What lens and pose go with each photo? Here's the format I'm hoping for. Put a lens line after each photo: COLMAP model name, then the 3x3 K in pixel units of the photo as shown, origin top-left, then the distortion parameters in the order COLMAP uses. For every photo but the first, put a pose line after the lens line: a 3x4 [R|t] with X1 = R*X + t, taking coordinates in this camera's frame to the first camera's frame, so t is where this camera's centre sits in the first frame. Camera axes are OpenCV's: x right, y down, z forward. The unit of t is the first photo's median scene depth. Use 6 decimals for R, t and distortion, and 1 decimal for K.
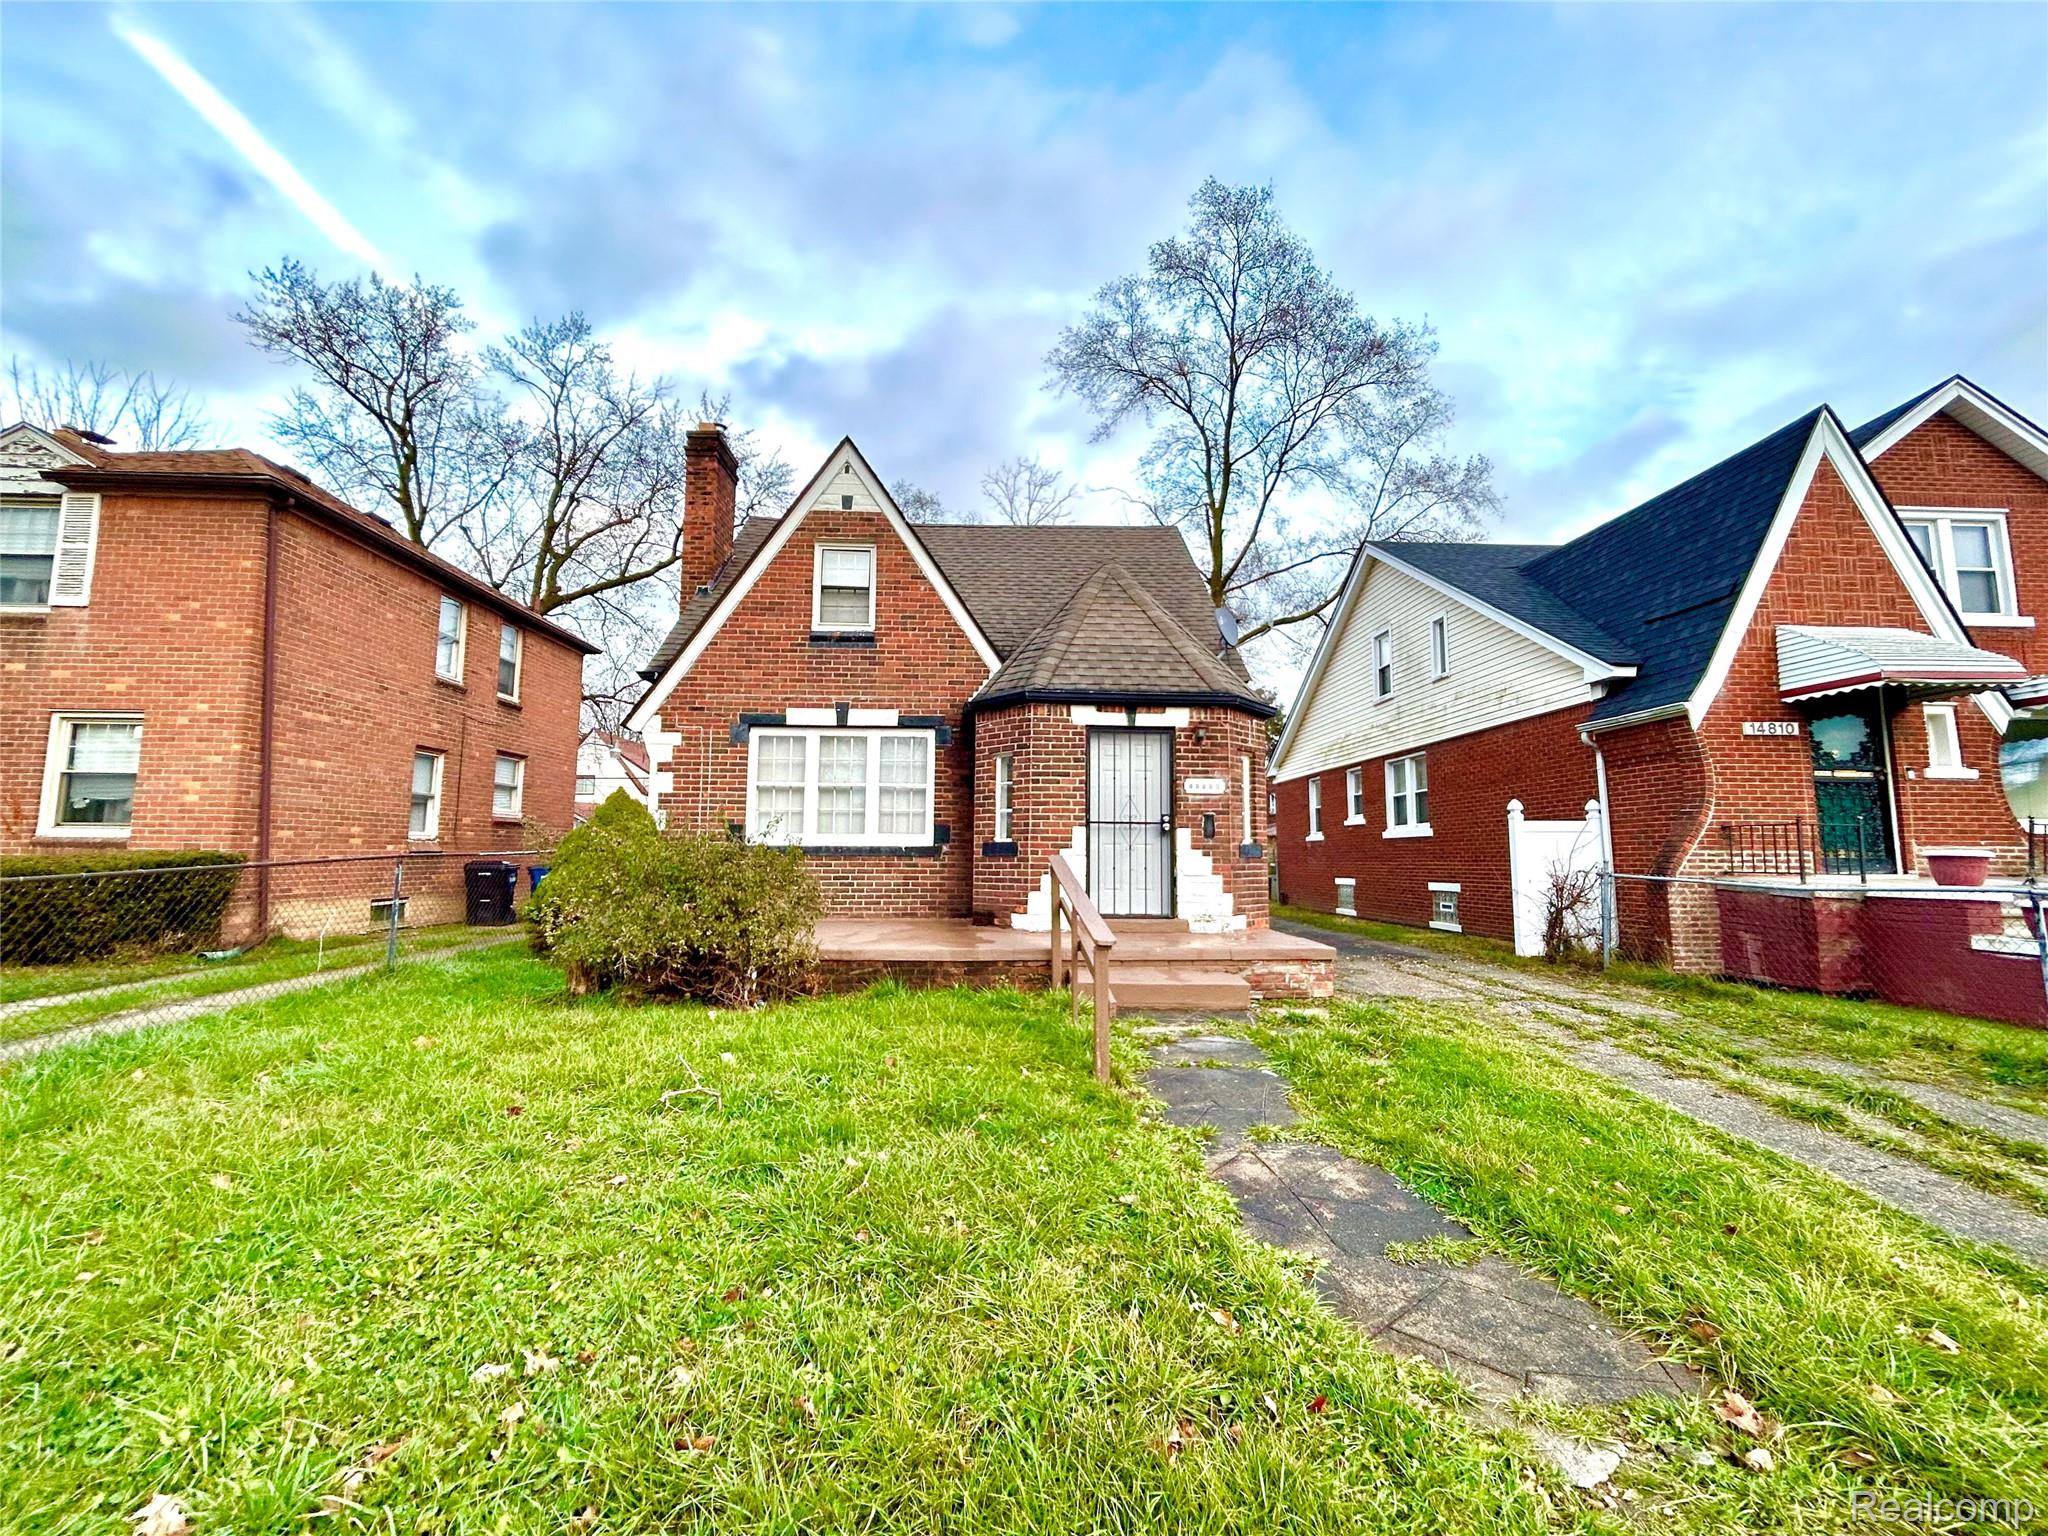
lens RADIAL K [[827.3, 0, 1023.0], [0, 827.3, 766.8], [0, 0, 1]] dist [0.000588, -0.000580]
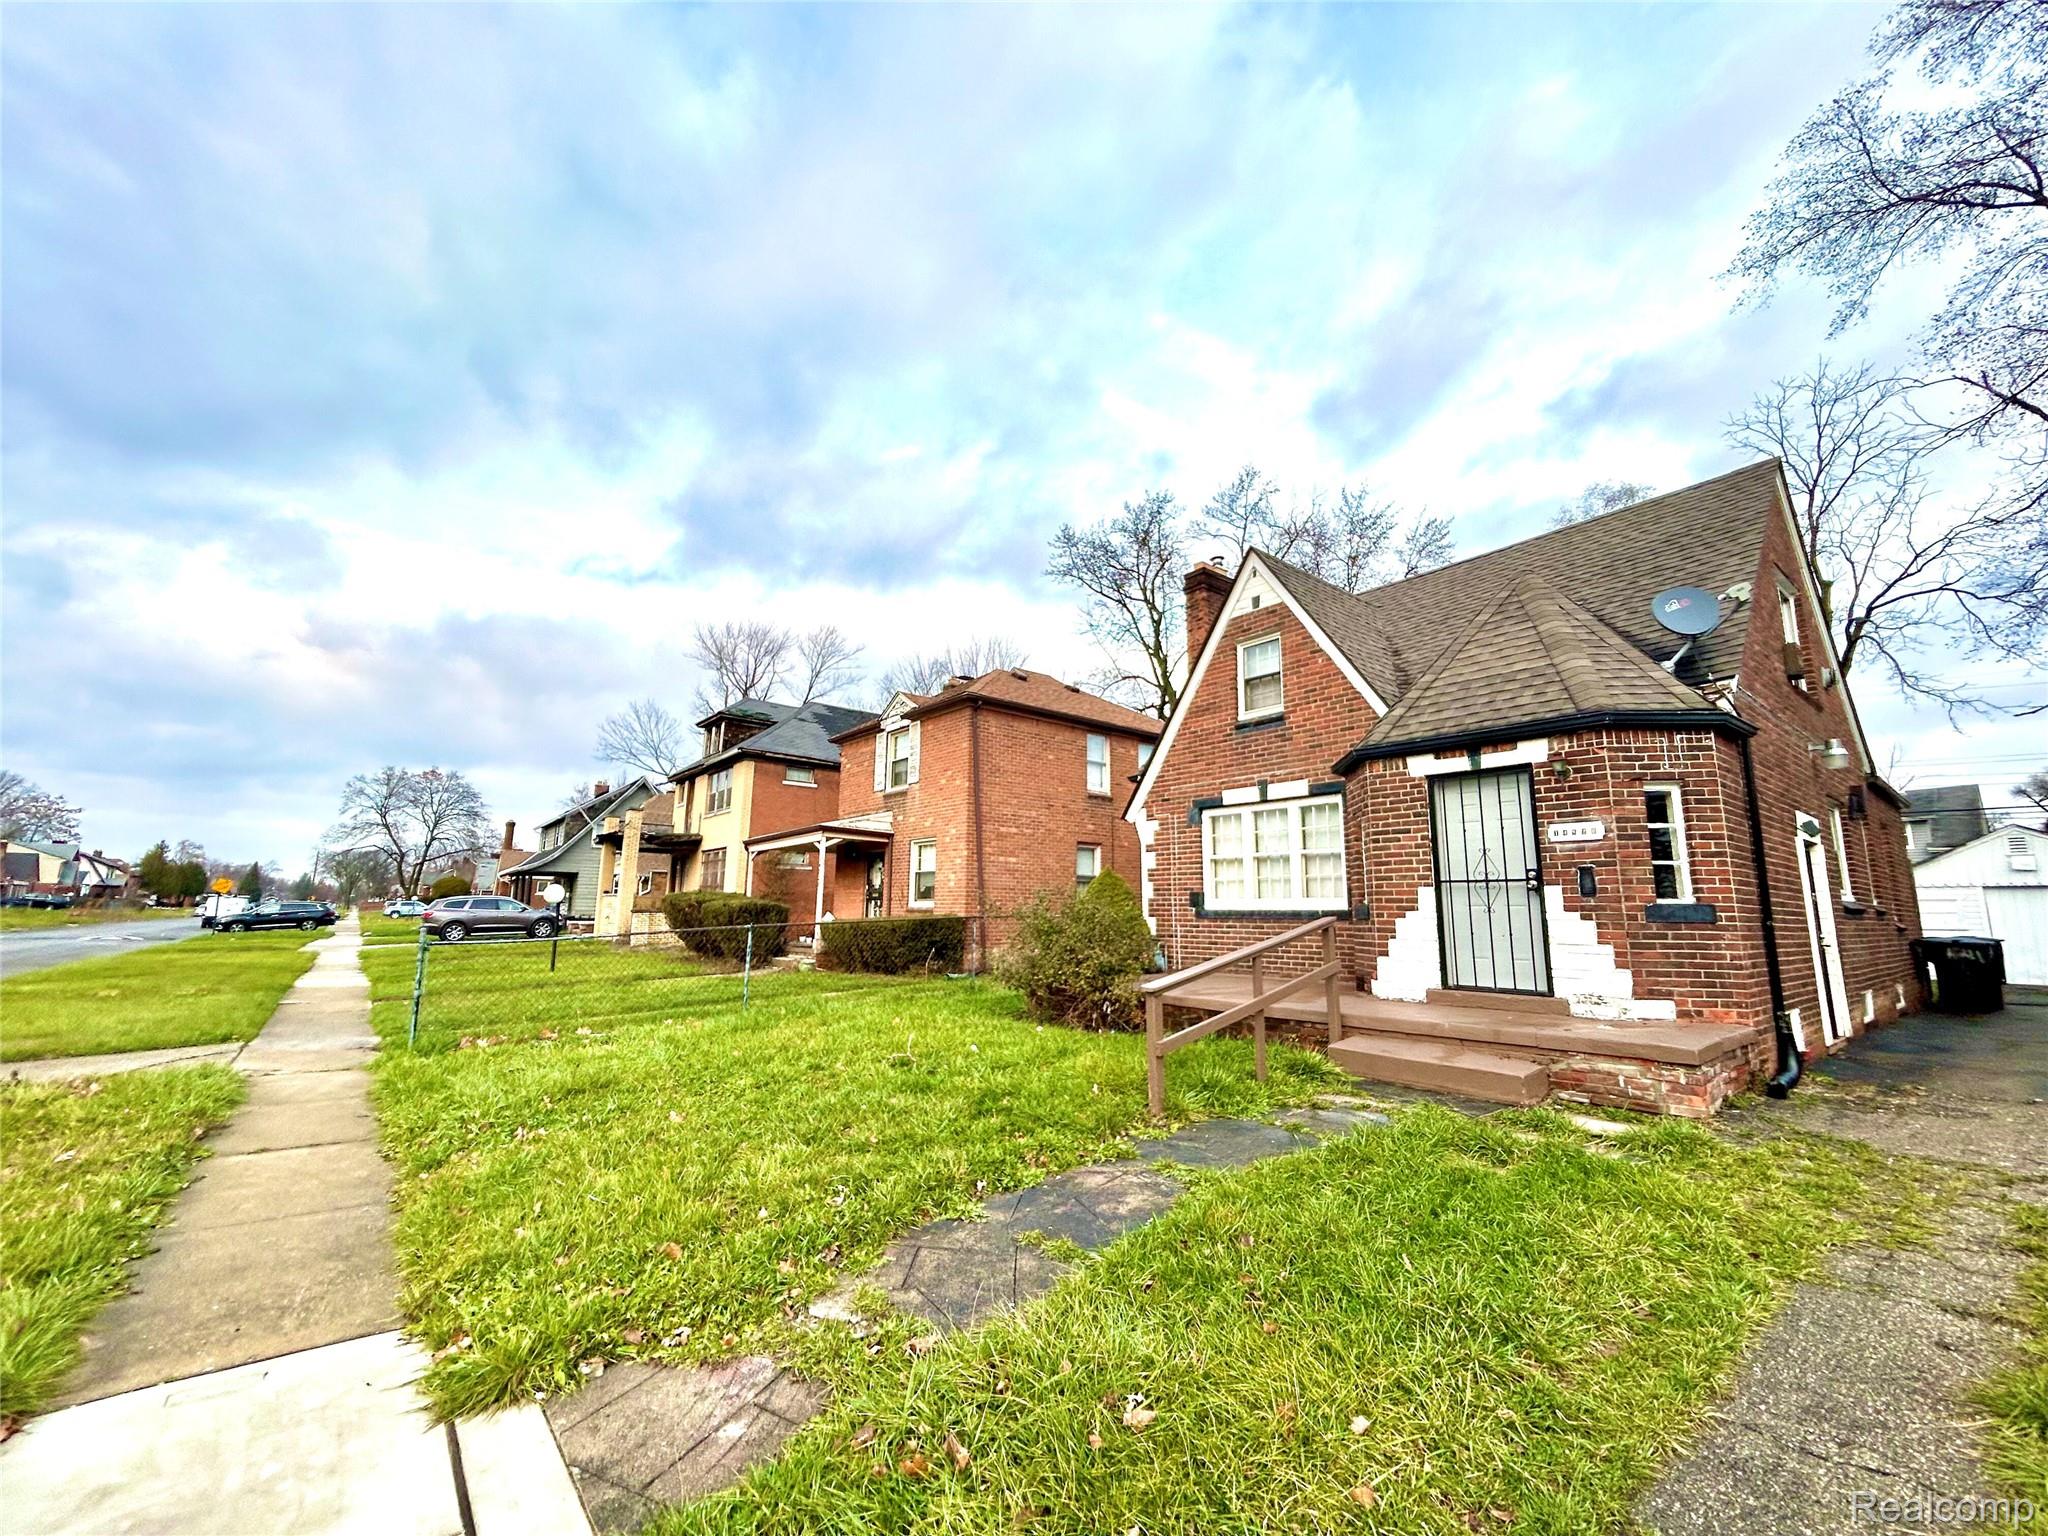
lens RADIAL K [[827.3, 0, 1029.5], [0, 827.3, 767.7], [0, 0, 1]] dist [0.000588, -0.000580]
pose [[0.596078, -0.141349, -0.790387, 0.492652], [0.077012, 0.989909, -0.118951, 0.014924], [0.799225, 0.010035, 0.600948, 0.083065]]
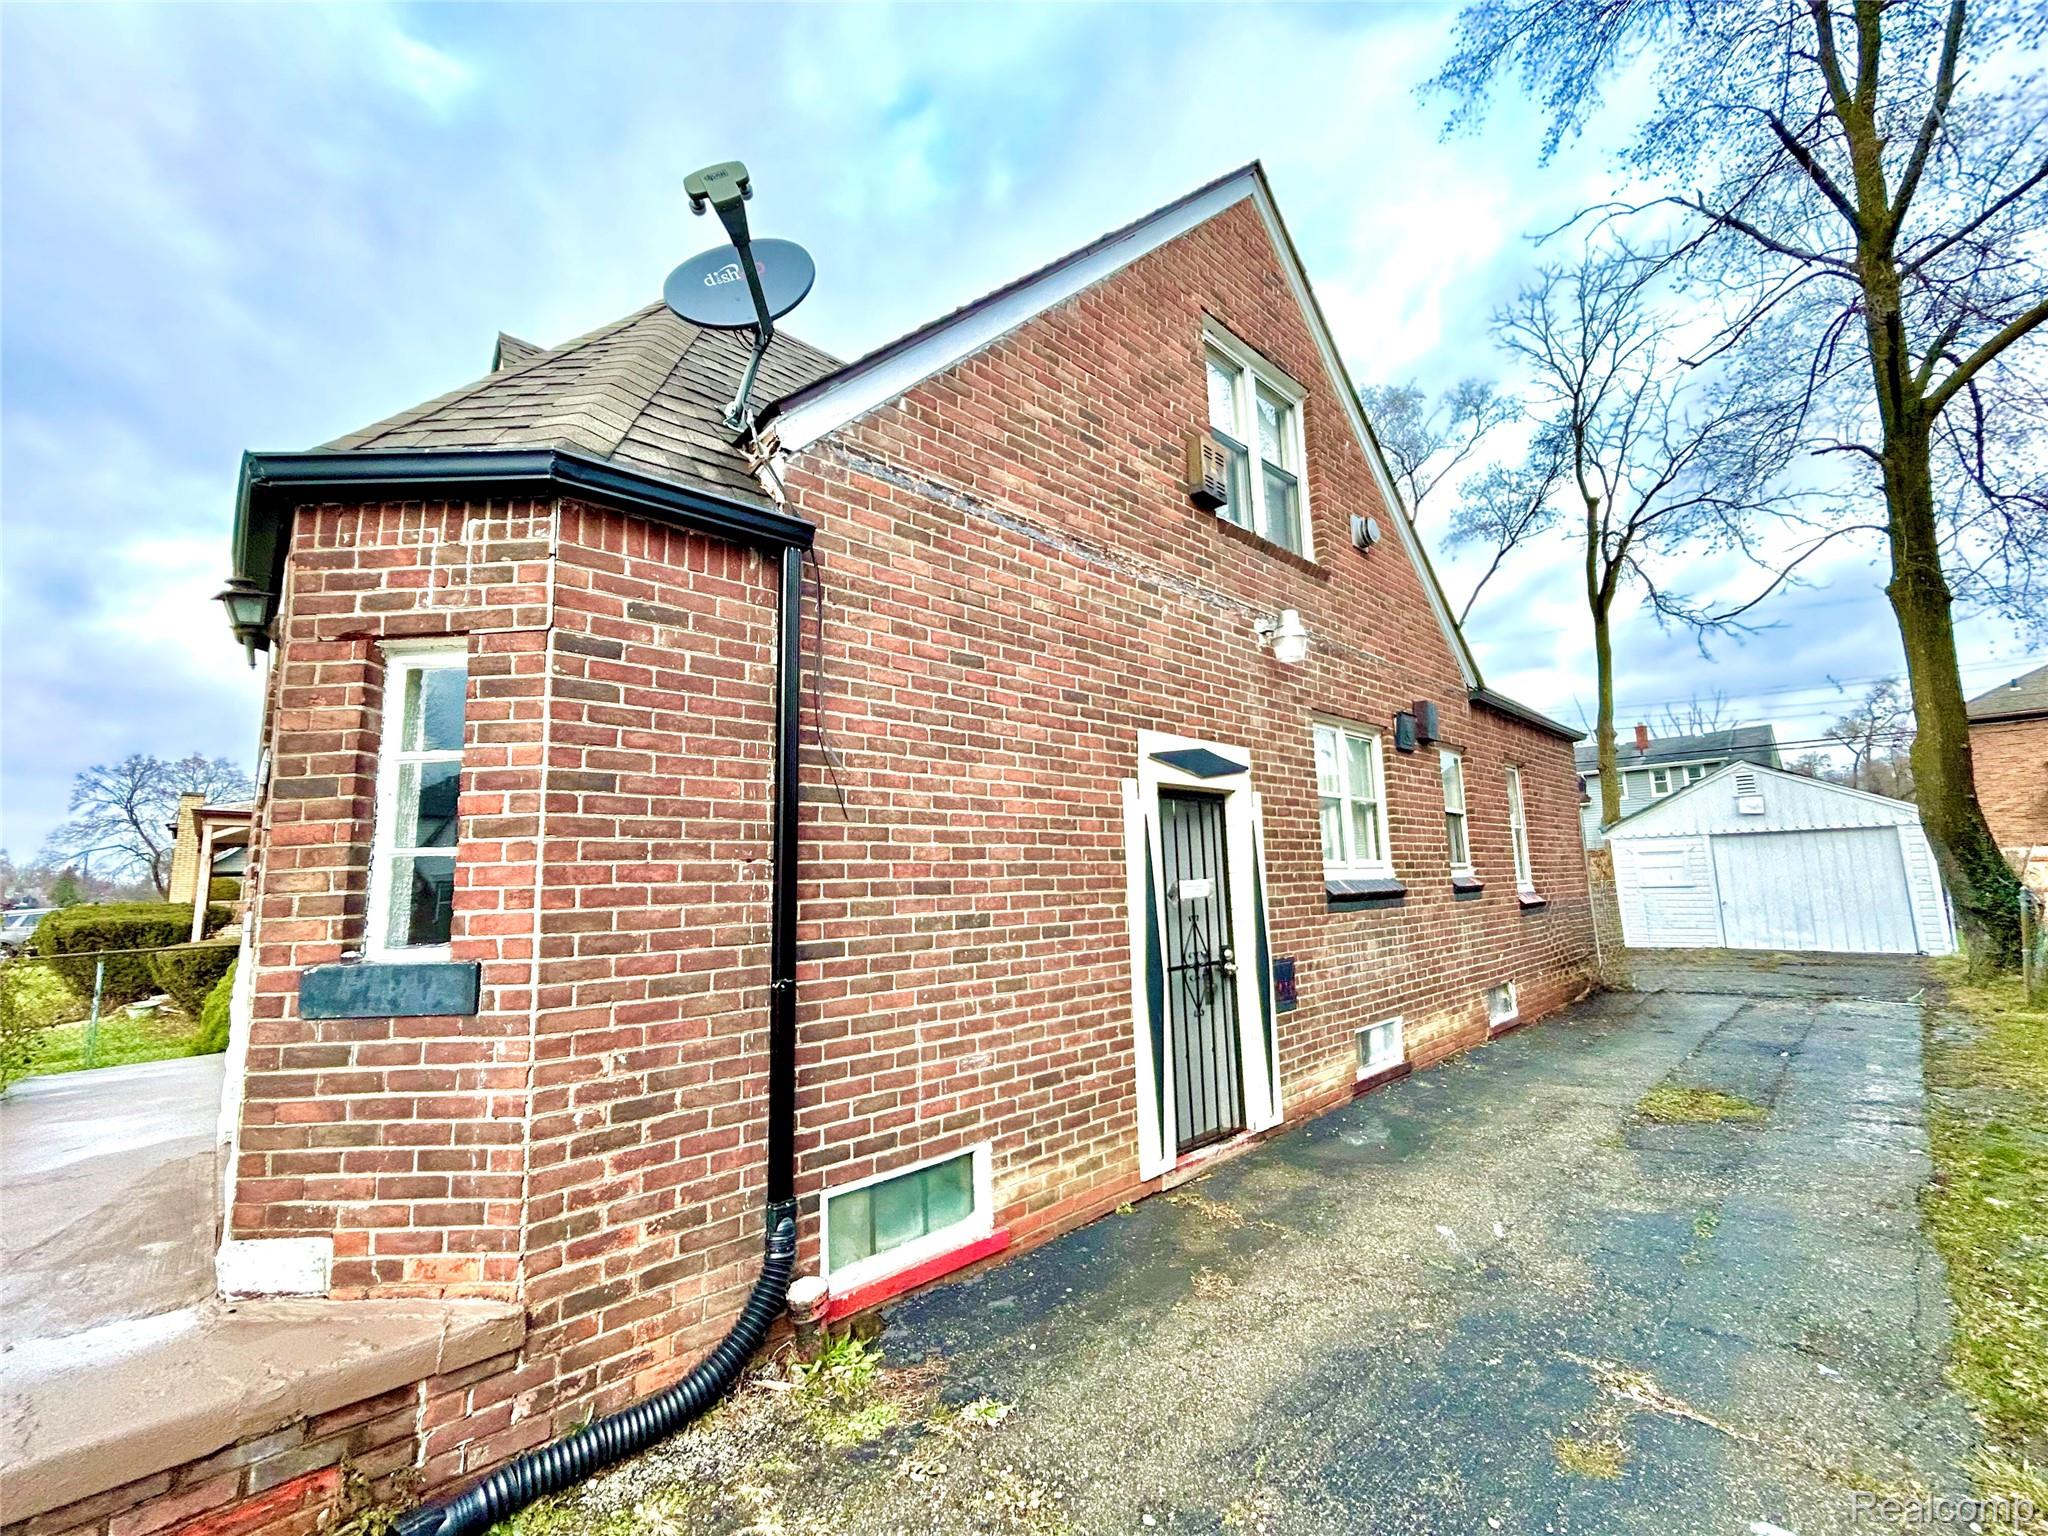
lens RADIAL K [[827.3, 0, 1018.4], [0, 827.3, 770.2], [0, 0, 1]] dist [0.000588, -0.000580]
pose [[0.659745, -0.129684, -0.740215, 0.576106], [0.113056, 0.990915, -0.072841, 0.067061], [0.742937, -0.035629, 0.668413, 0.894430]]
